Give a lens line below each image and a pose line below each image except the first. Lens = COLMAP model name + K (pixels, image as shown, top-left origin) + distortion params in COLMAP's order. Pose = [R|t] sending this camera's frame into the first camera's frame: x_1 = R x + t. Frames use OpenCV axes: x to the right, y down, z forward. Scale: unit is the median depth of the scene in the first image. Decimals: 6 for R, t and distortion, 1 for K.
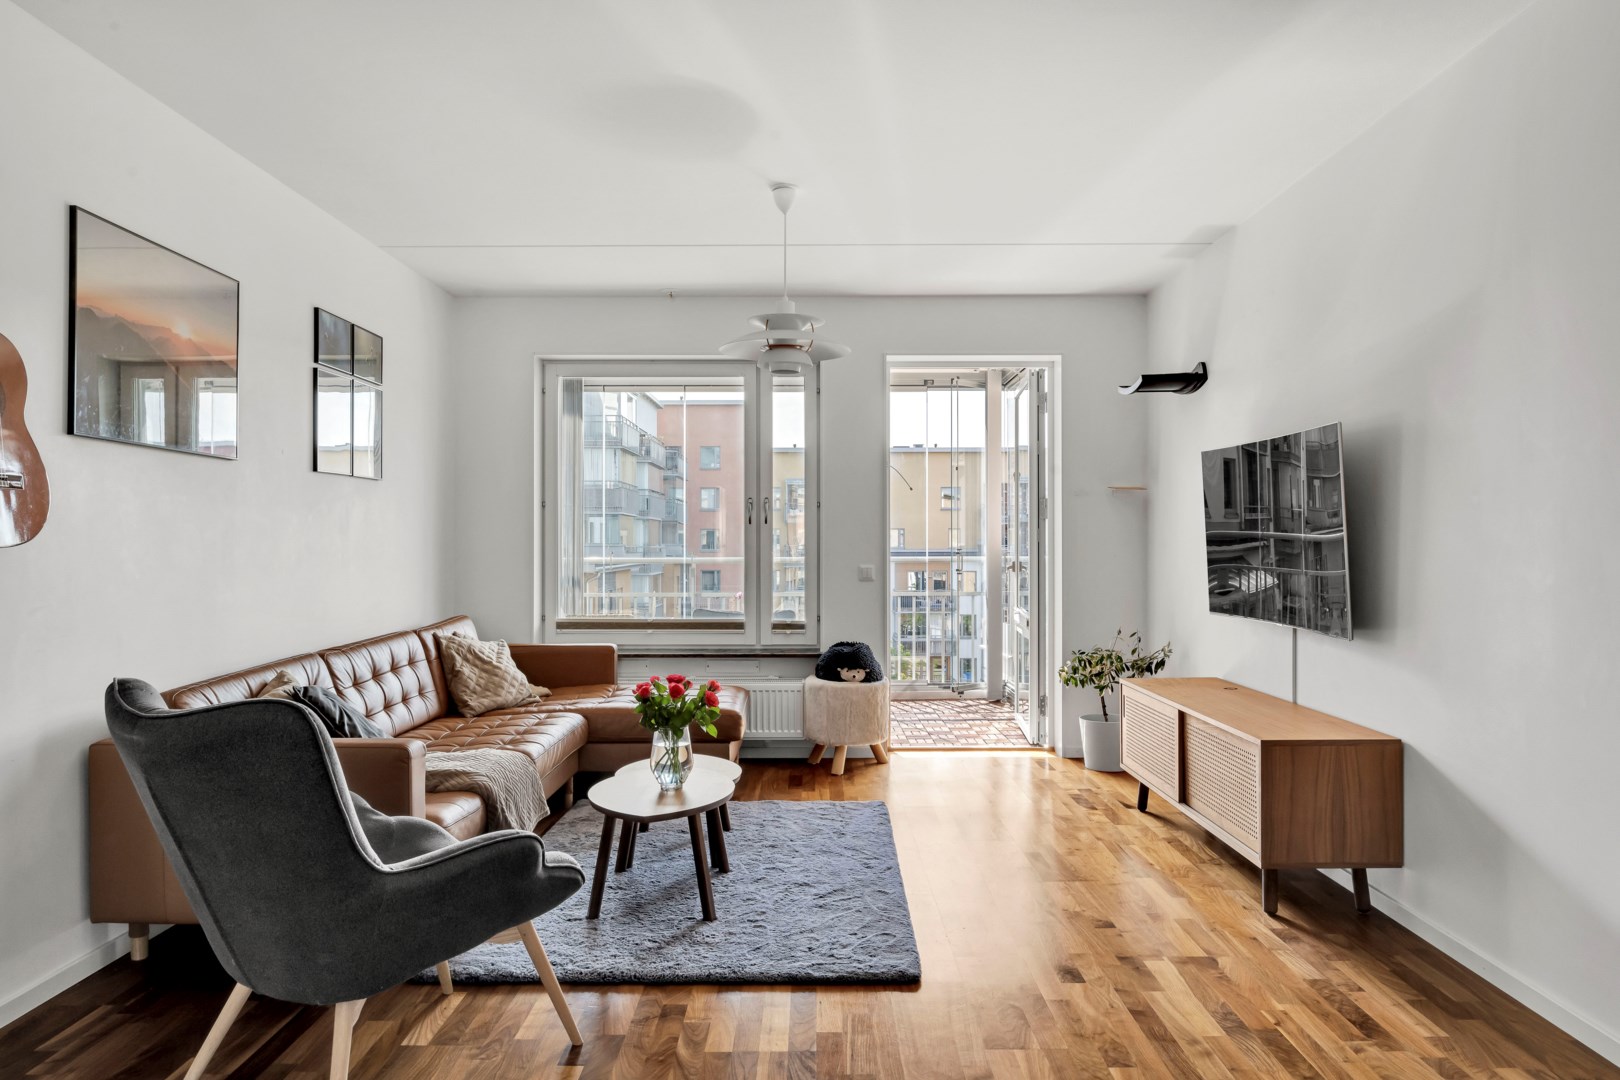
lens RADIAL K [[1081.2, 0, 810.0], [0, 1081.2, 540.0], [0, 0, 1]] dist [-0.003377, -0.001218]
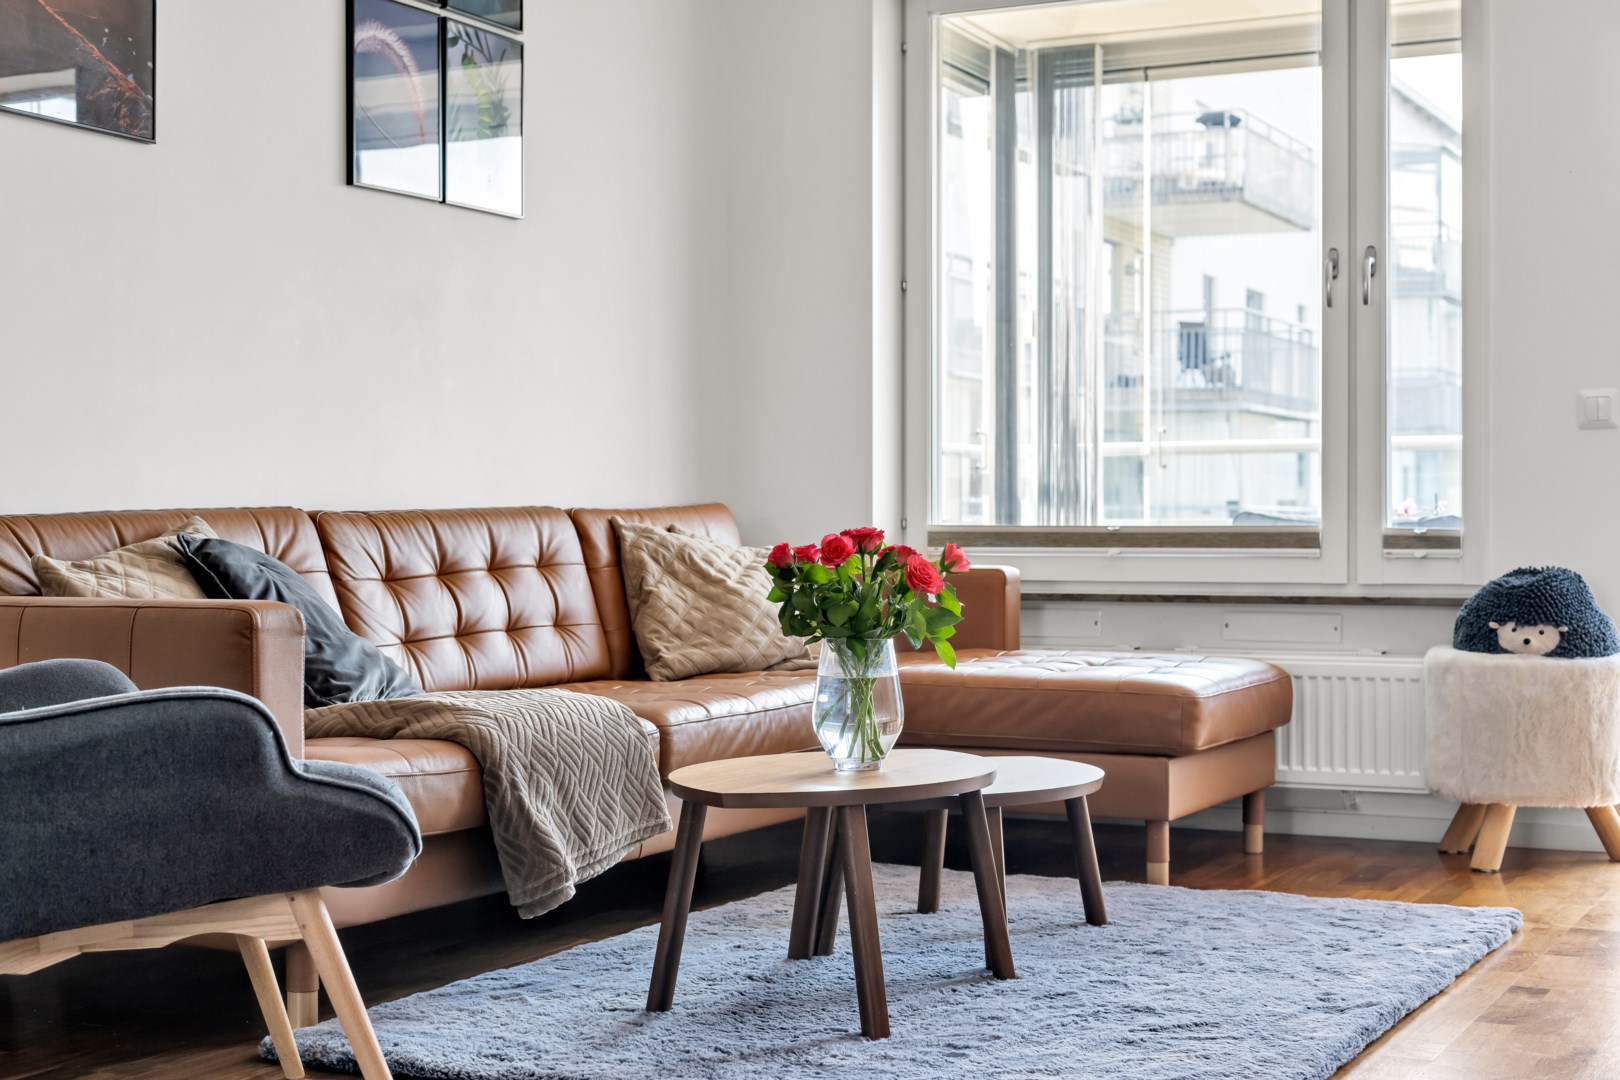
lens RADIAL K [[2355.6, 0, 805.6], [0, 2355.6, 541.1], [0, 0, 1]] dist [0.015742, -0.083811]
pose [[0.895645, 0.001296, -0.444767, 0.222273], [0.002034, 0.999973, 0.007009, 0.090561], [0.444764, -0.007182, 0.895619, 0.060234]]
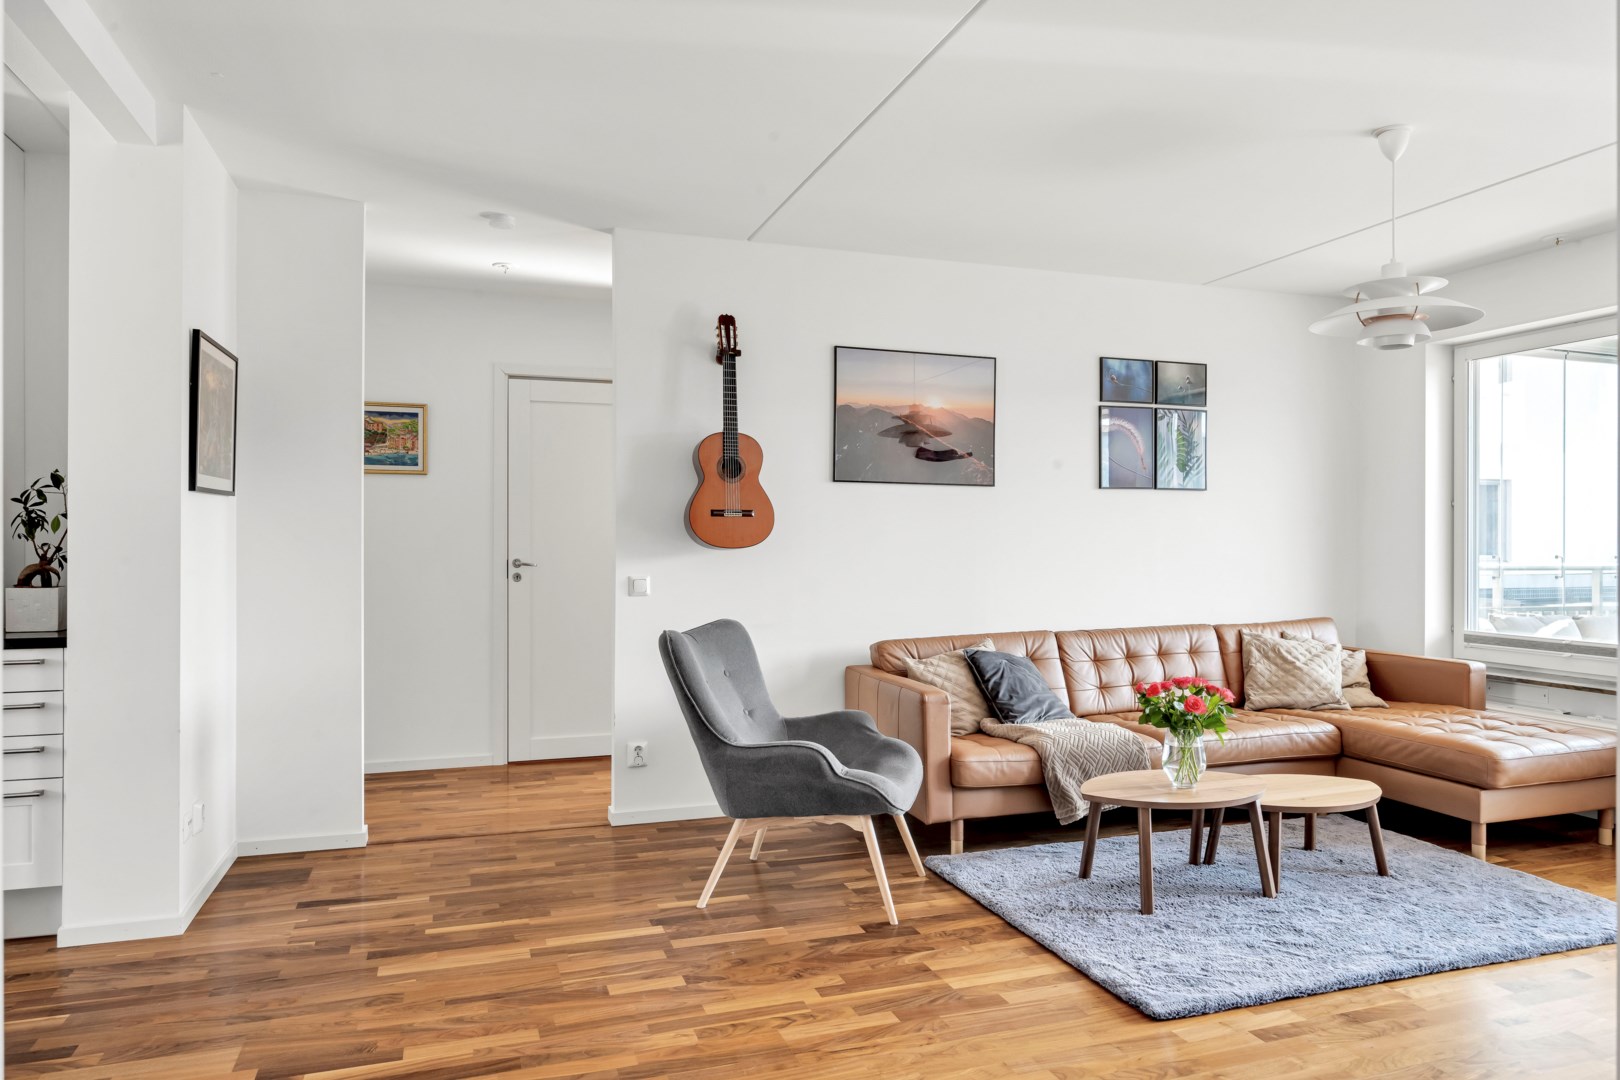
lens RADIAL K [[1045.1, 0, 813.6], [0, 1045.1, 541.2], [0, 0, 1]] dist [-0.003758, -0.001404]
pose [[0.332192, -0.000752, -0.943212, 0.503523], [0.001432, 0.999999, -0.000293, -0.002281], [0.943211, -0.001253, 0.332192, 0.251807]]
